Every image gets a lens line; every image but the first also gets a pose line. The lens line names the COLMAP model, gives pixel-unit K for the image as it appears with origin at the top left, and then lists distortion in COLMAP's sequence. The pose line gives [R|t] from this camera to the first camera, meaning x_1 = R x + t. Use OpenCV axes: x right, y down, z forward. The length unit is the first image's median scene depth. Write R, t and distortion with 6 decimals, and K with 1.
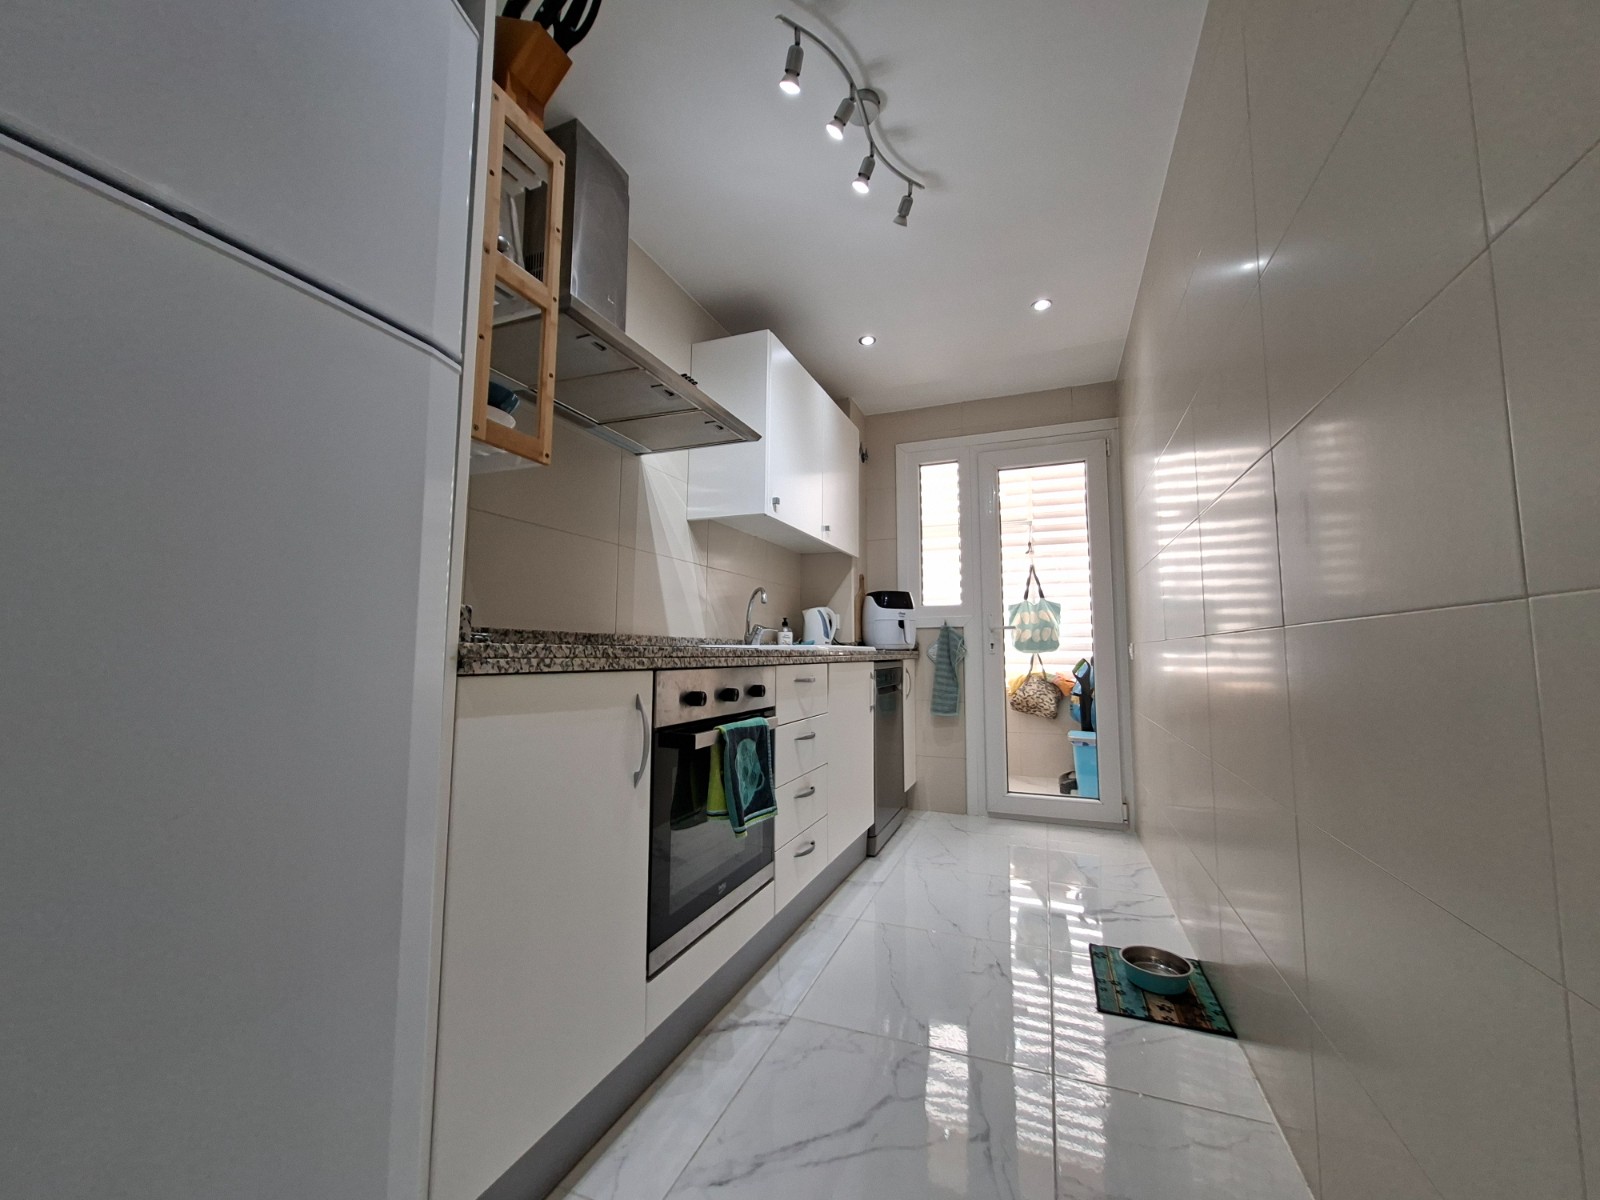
lens RADIAL K [[626.3, 0, 807.4], [0, 626.3, 596.5], [0, 0, 1]] dist [-0.004113, 0.001331]
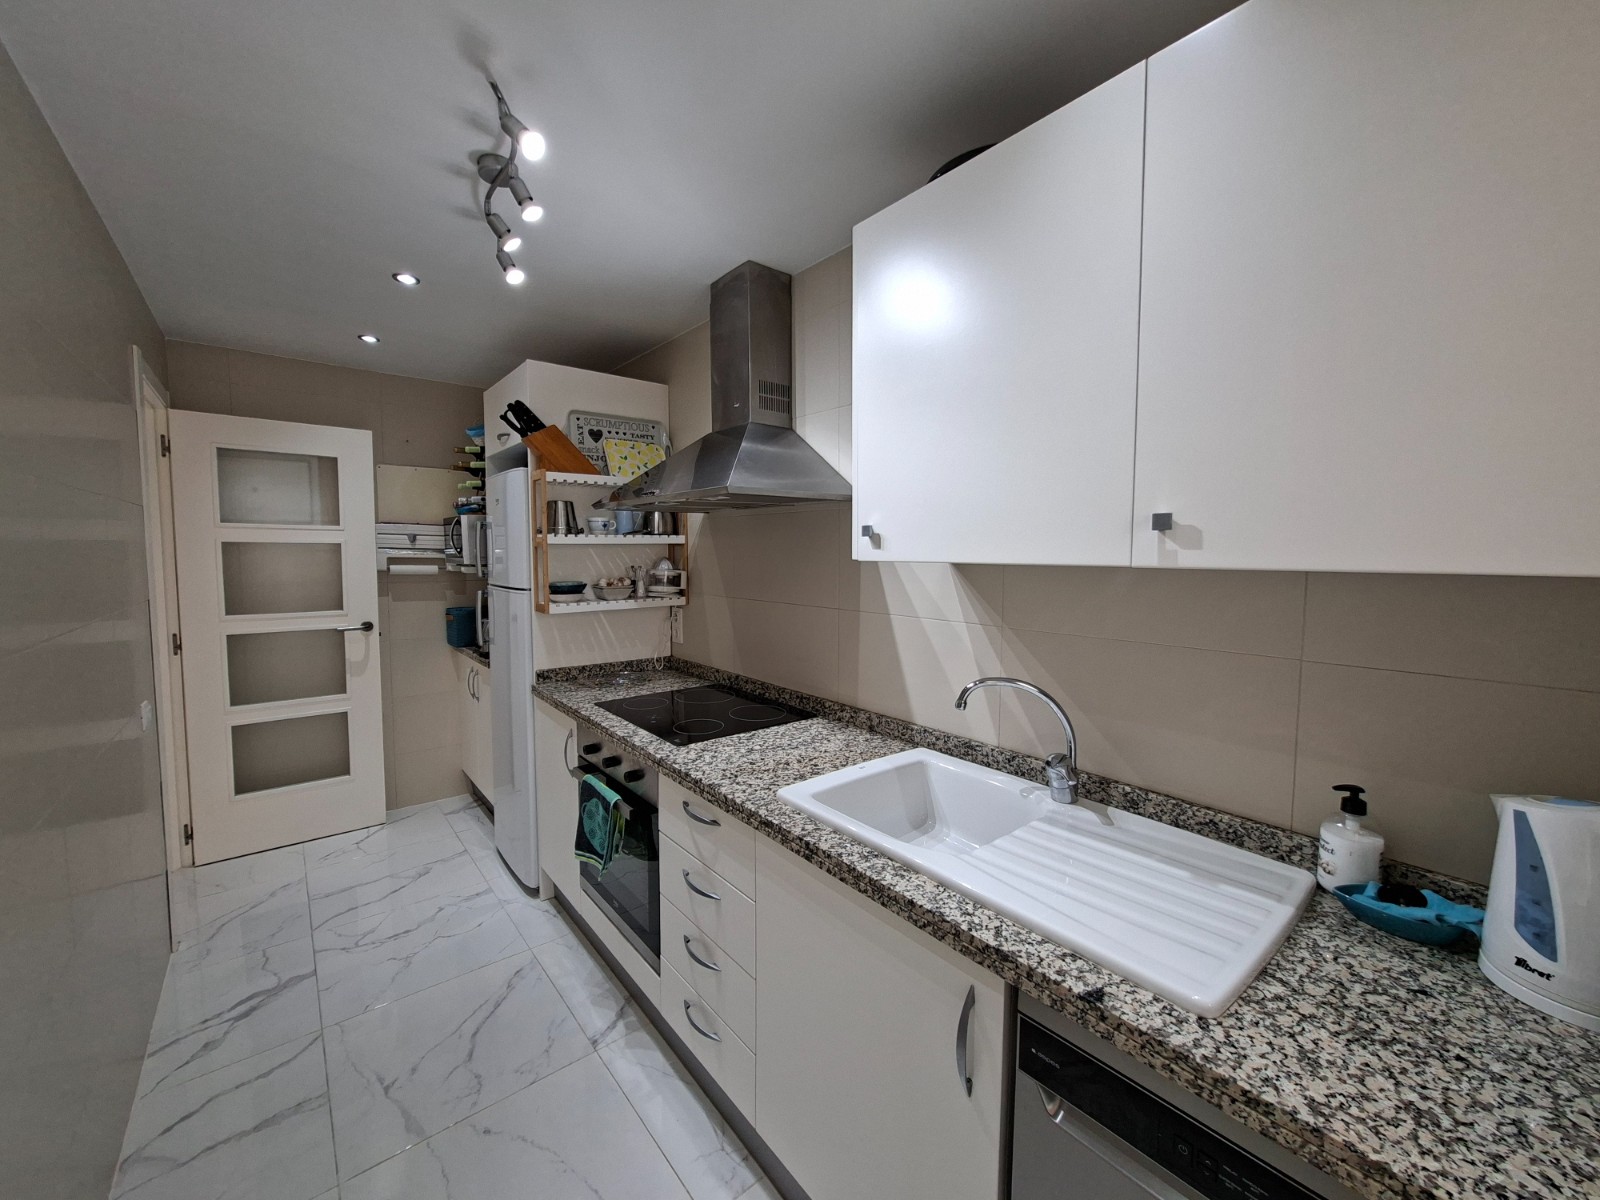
lens RADIAL K [[626.3, 0, 813.0], [0, 626.3, 597.1], [0, 0, 1]] dist [-0.004113, 0.001331]
pose [[-0.480426, 0.042714, -0.875995, 0.771048], [0.061031, 0.998020, 0.015193, -0.172003], [0.874909, -0.046163, -0.482082, 1.962675]]
